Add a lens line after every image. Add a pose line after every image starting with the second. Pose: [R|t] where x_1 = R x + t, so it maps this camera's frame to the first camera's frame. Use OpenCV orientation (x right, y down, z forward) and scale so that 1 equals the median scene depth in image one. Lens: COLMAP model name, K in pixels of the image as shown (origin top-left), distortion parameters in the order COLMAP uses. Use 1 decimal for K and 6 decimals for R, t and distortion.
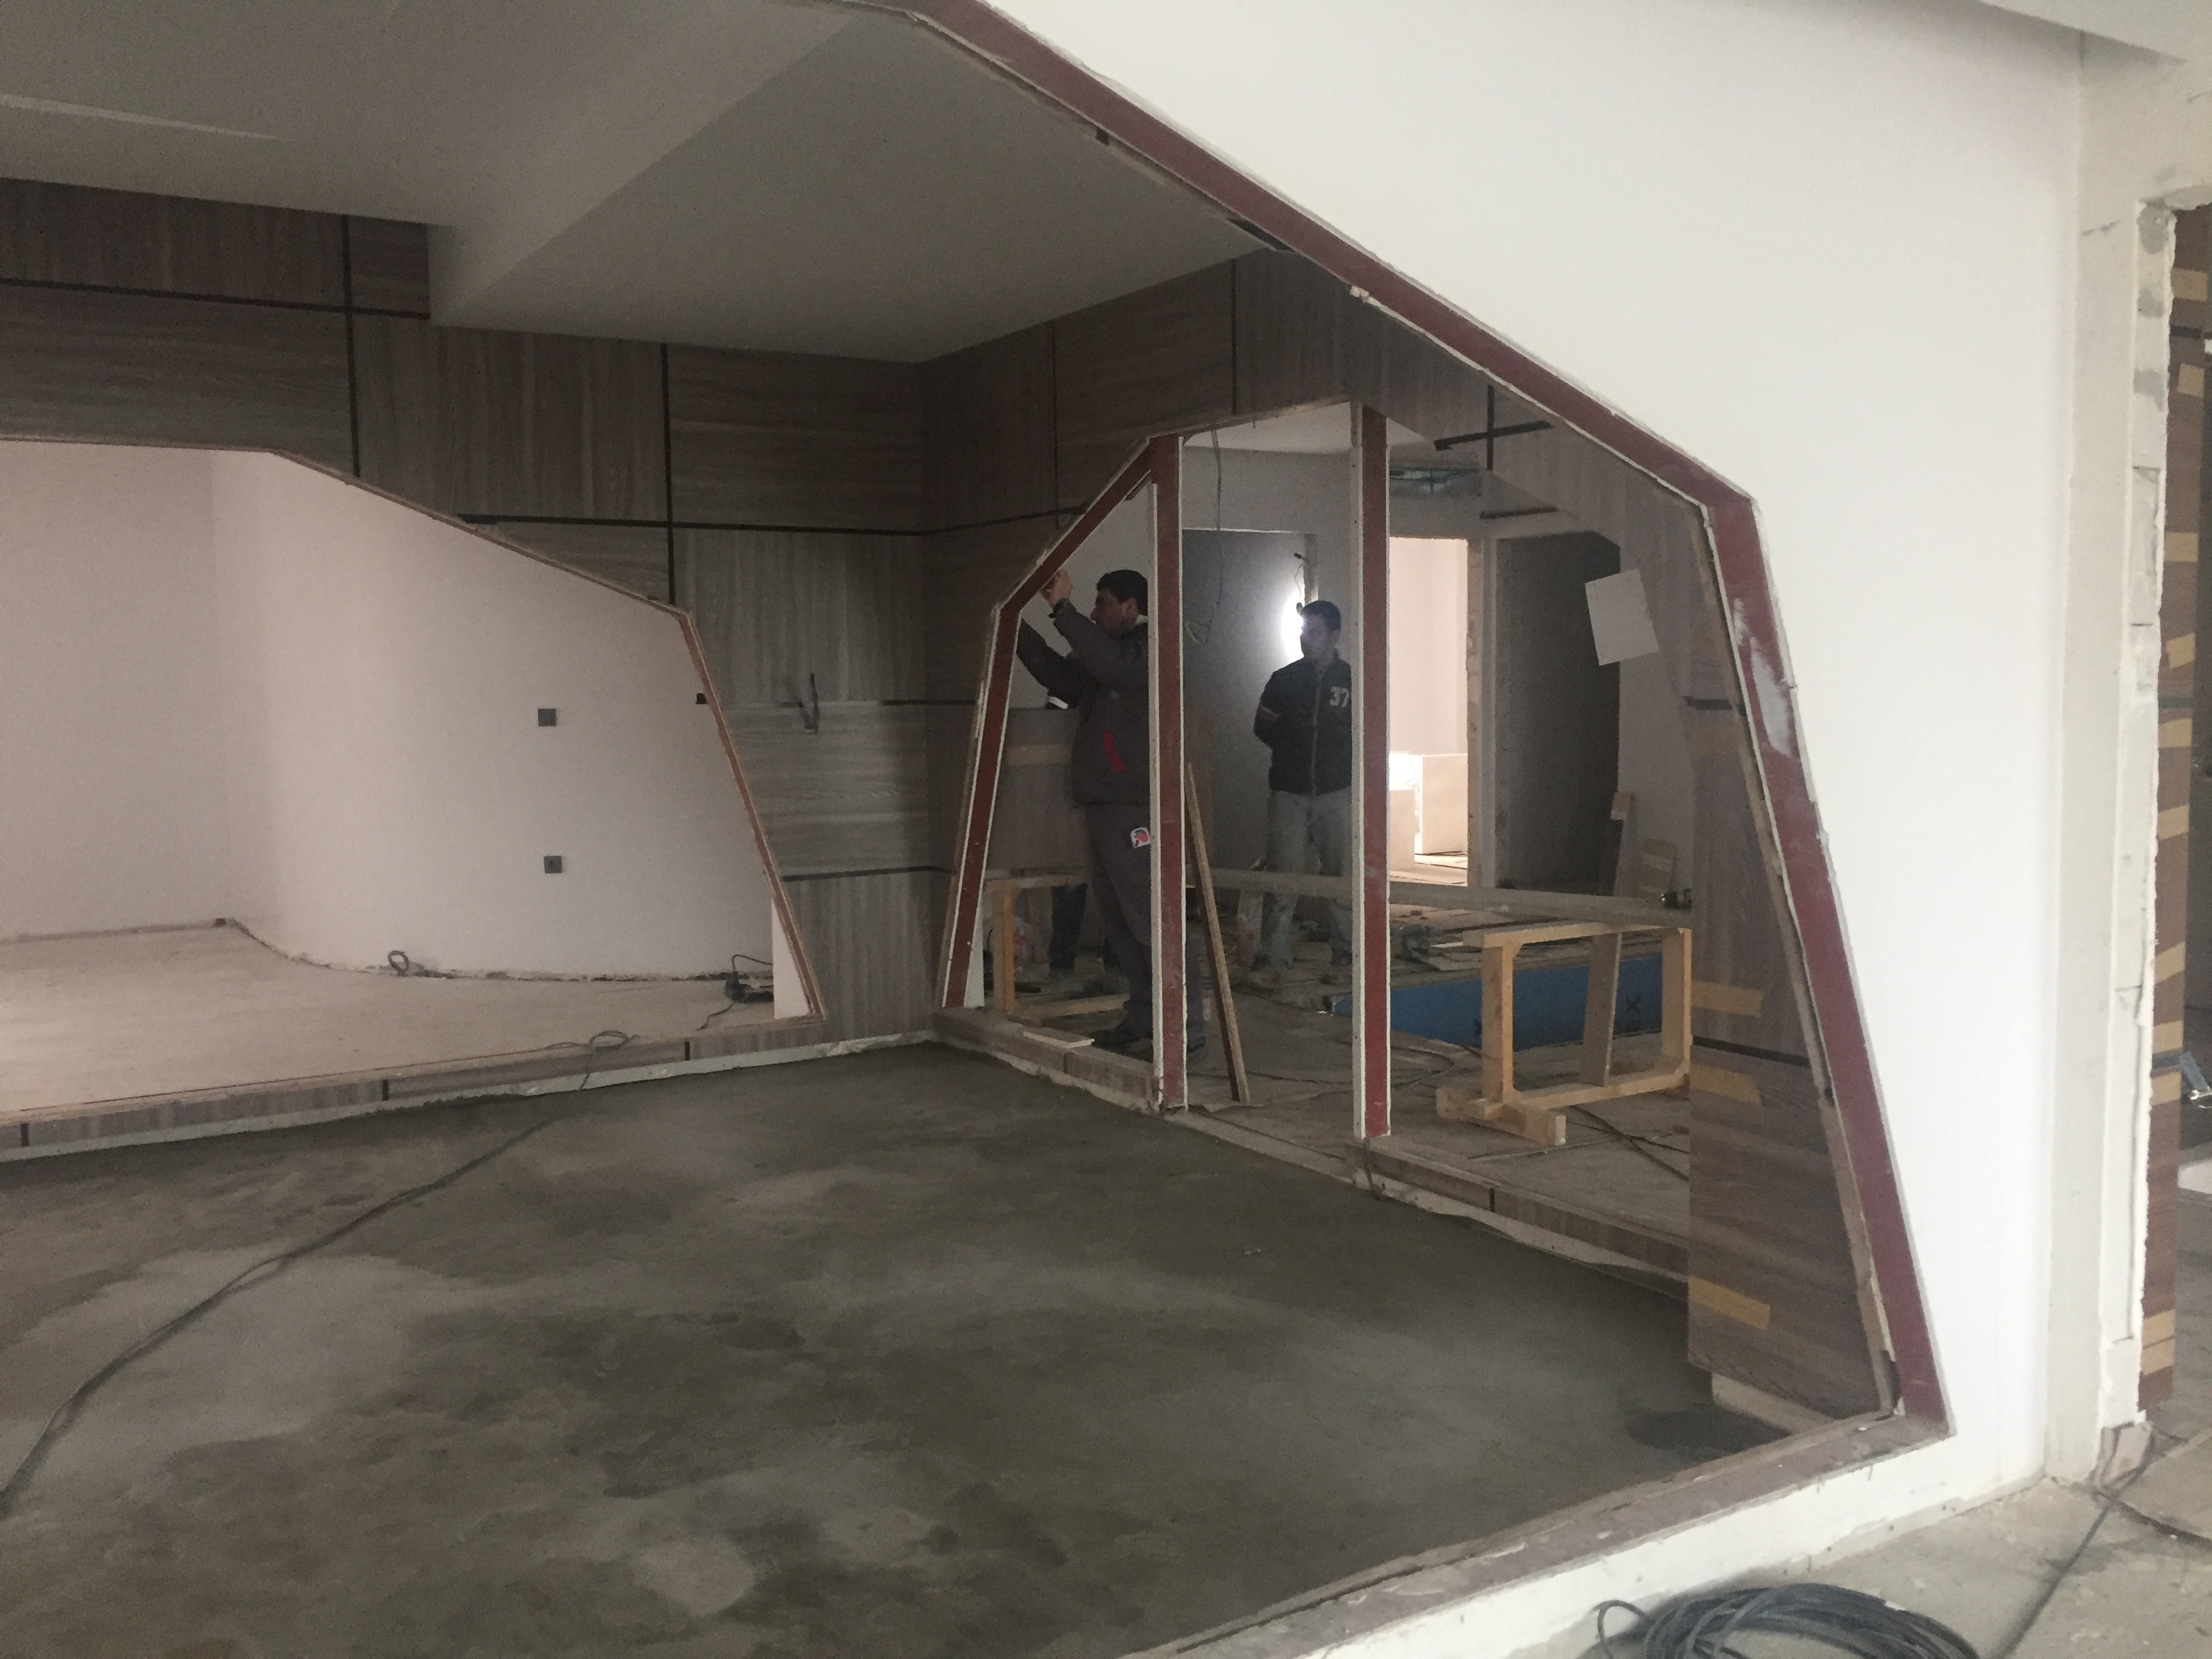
lens RADIAL K [[1895.2, 0, 1116.3], [0, 1895.2, 838.4], [0, 0, 1]] dist [0.084462, -0.111545]
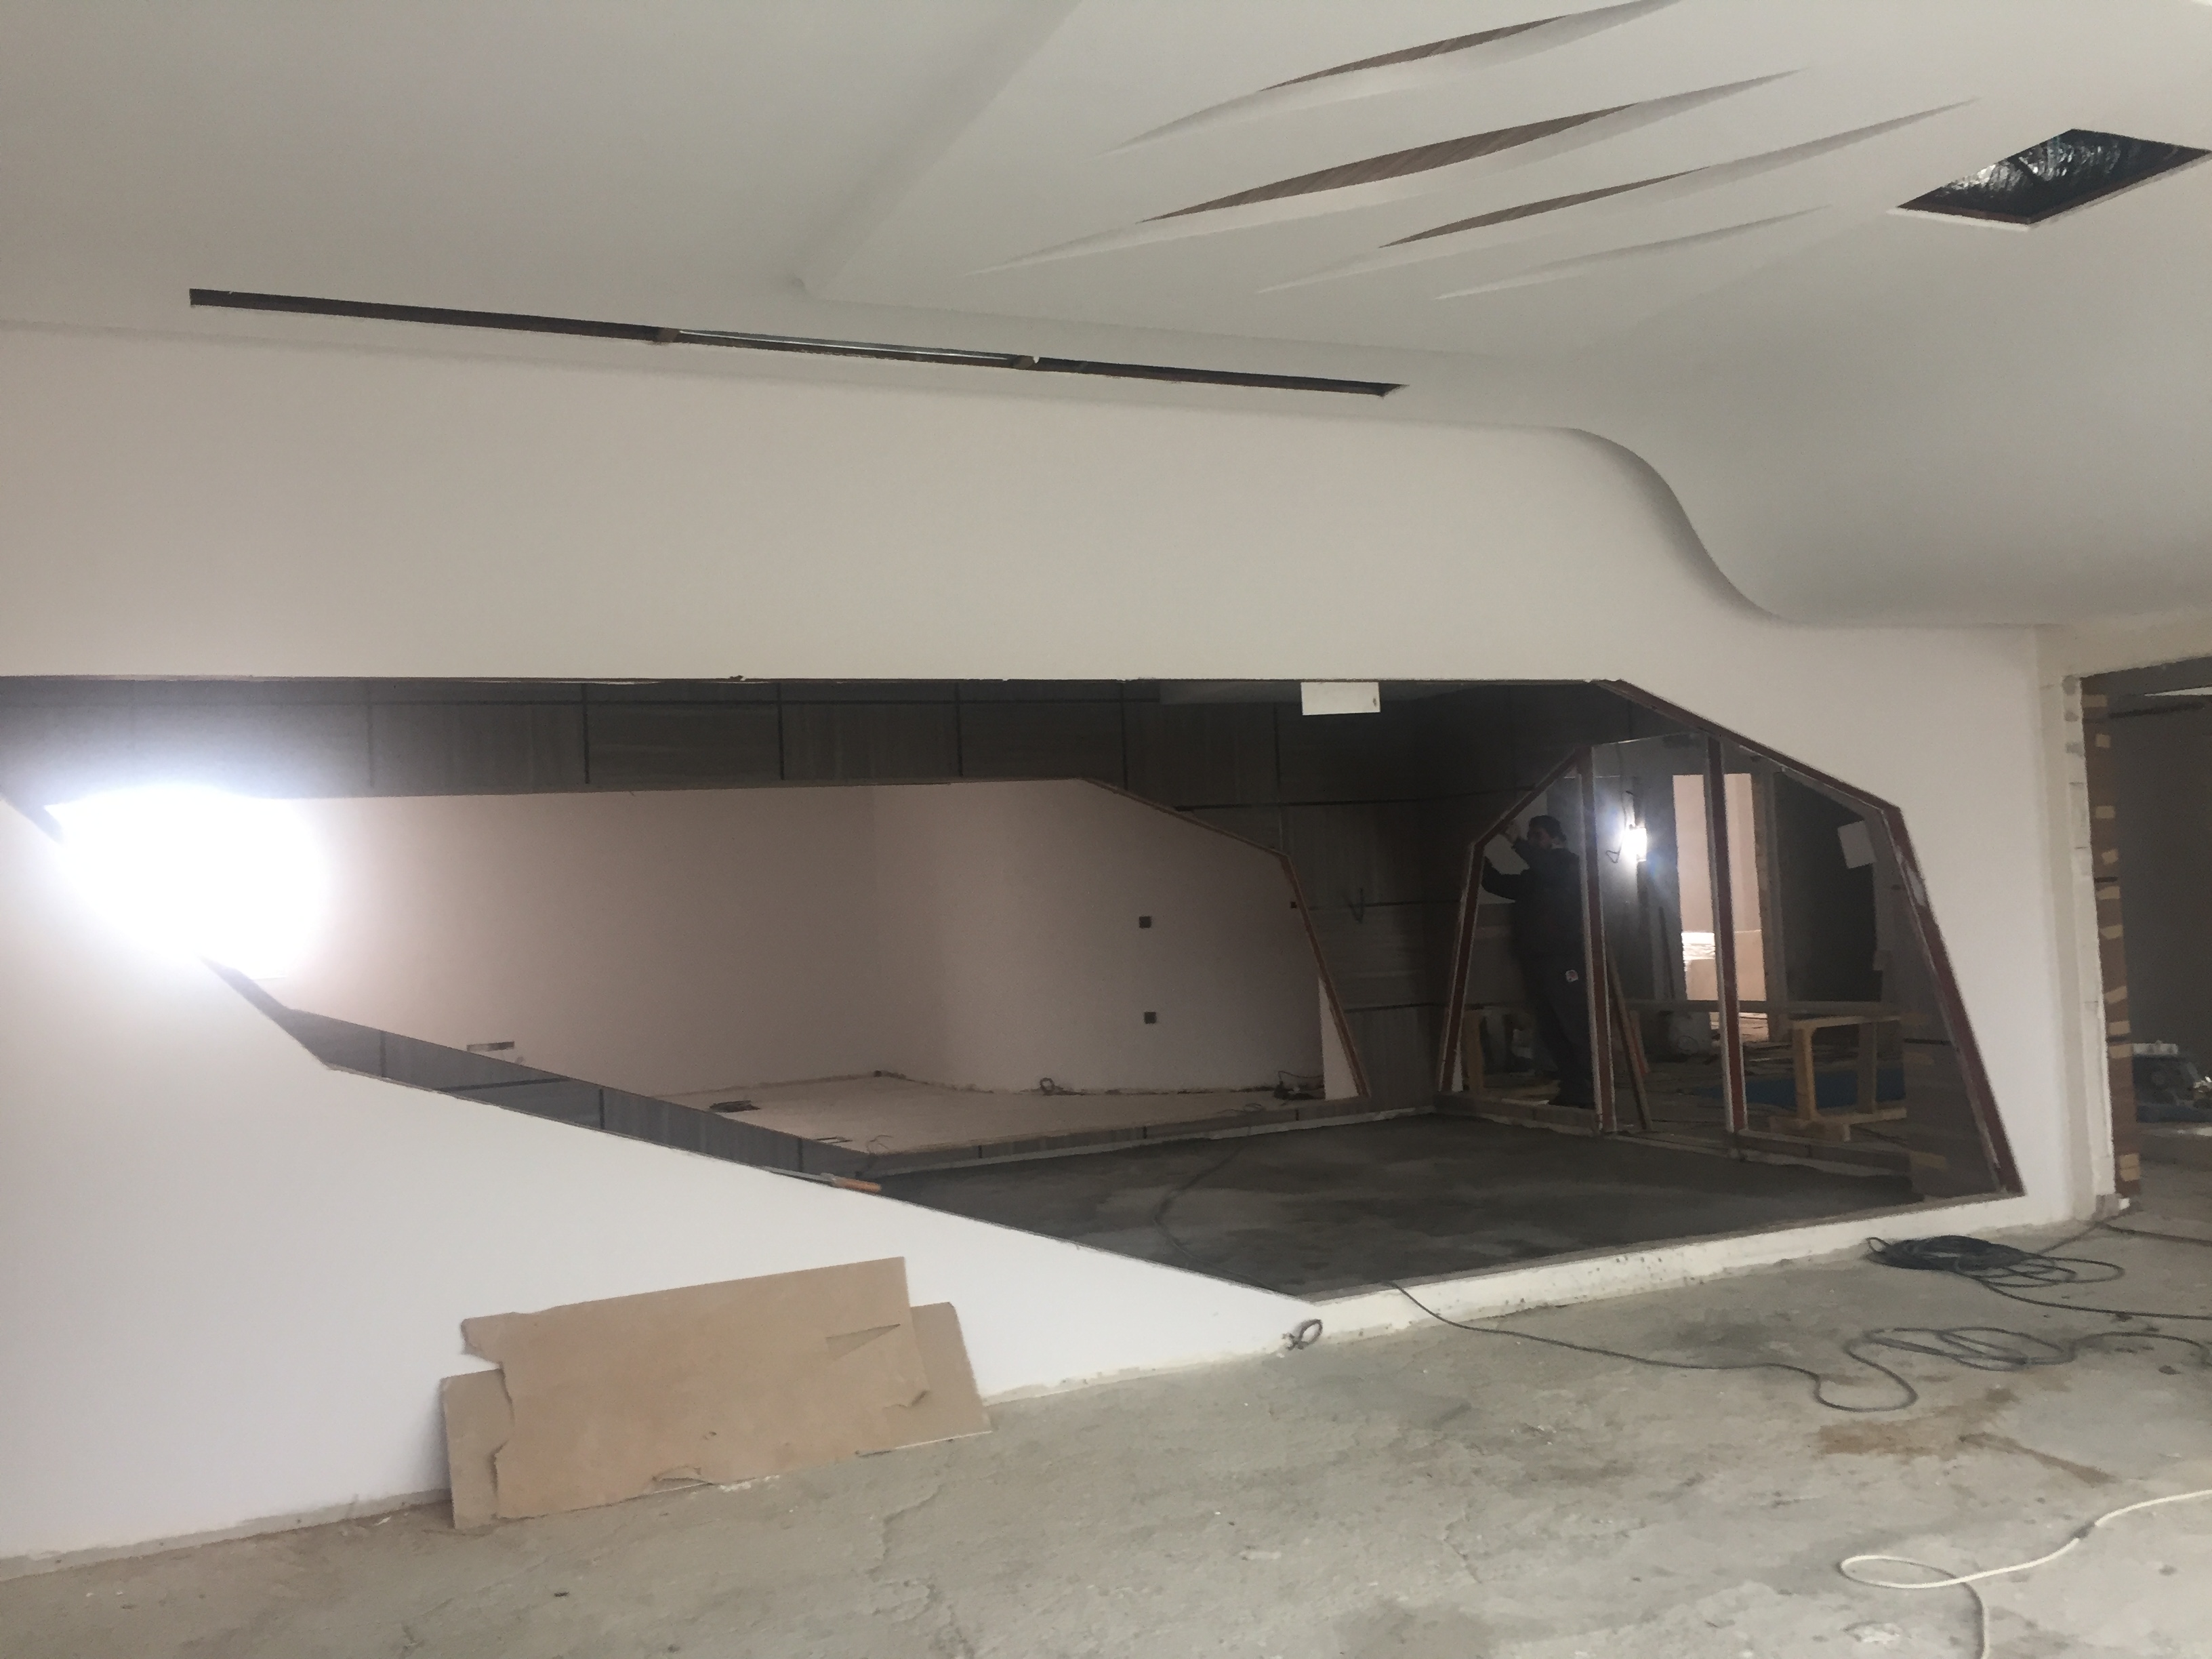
lens RADIAL K [[1895.2, 0, 1116.3], [0, 1895.2, 838.4], [0, 0, 1]] dist [0.084462, -0.111545]
pose [[0.991080, -0.041203, -0.126737, -0.181995], [0.027264, 0.993578, -0.109817, 0.055555], [0.130448, 0.105382, 0.985839, -0.785309]]
